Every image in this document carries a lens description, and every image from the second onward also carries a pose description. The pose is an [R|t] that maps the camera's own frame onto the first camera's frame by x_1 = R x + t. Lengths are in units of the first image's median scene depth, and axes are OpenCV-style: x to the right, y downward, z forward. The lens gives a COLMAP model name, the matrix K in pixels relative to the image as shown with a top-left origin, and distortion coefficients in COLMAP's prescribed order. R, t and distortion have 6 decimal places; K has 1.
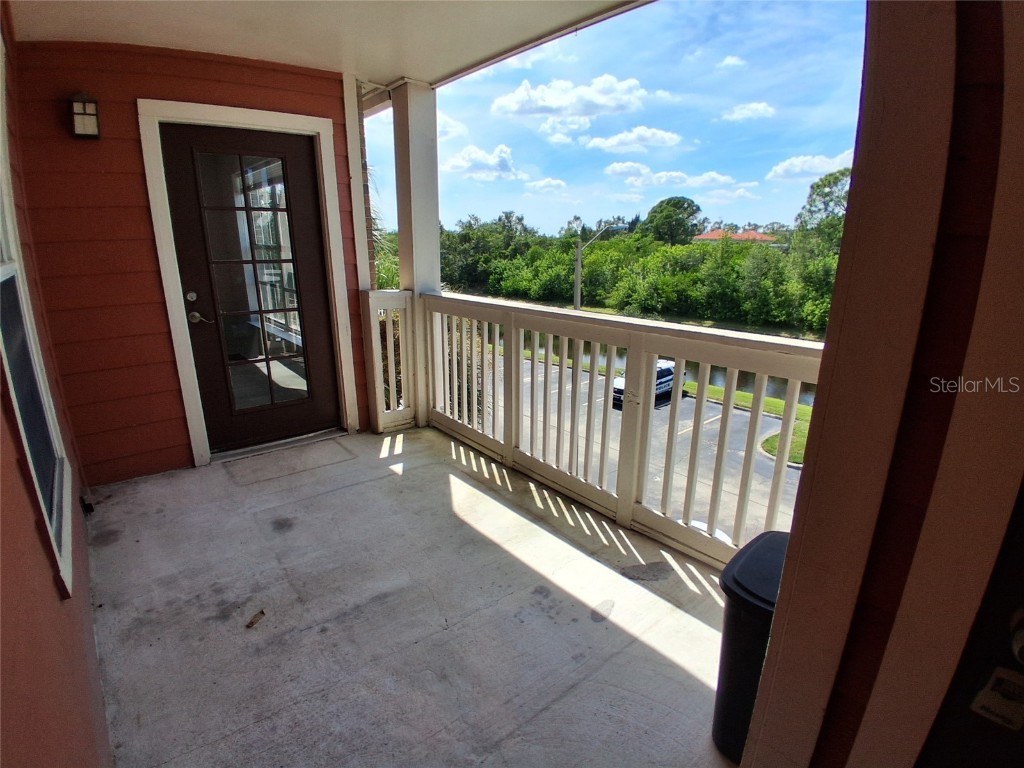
lens RADIAL K [[513.0, 0, 514.7], [0, 513.0, 395.1], [0, 0, 1]] dist [0.002828, -0.045408]
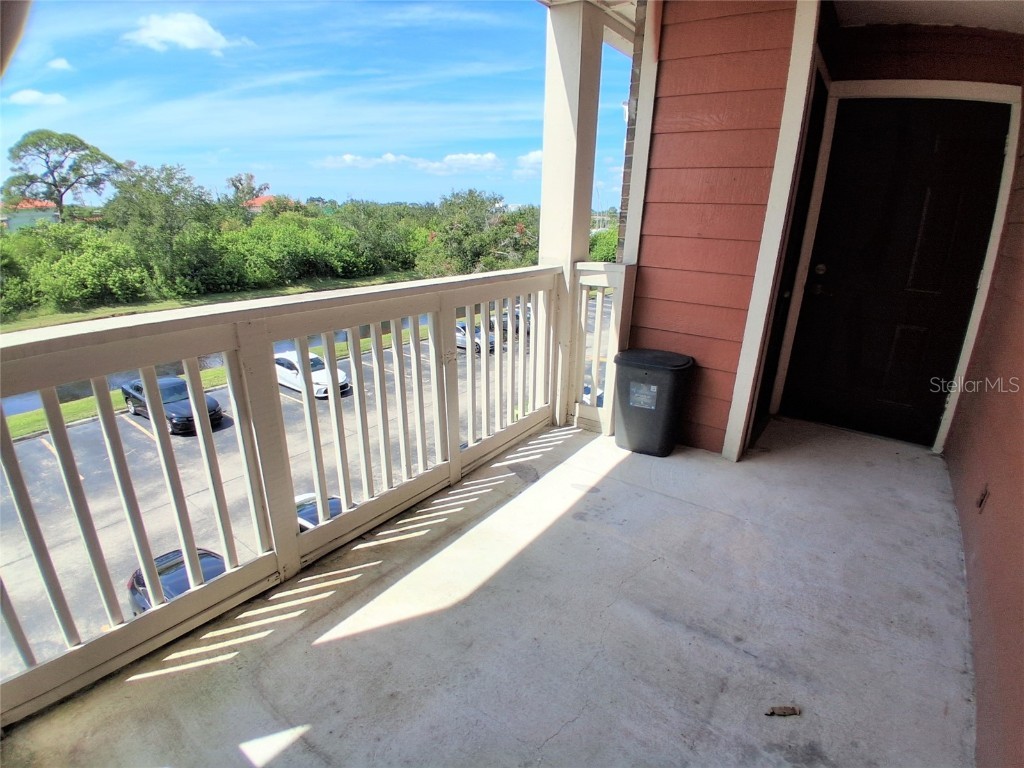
lens RADIAL K [[513.0, 0, 514.7], [0, 513.0, 395.1], [0, 0, 1]] dist [0.002828, -0.045408]
pose [[-0.247075, -0.334601, 0.909393, -0.766165], [0.252183, 0.883947, 0.393754, -0.299809], [-0.935606, 0.326620, -0.134021, 1.089318]]
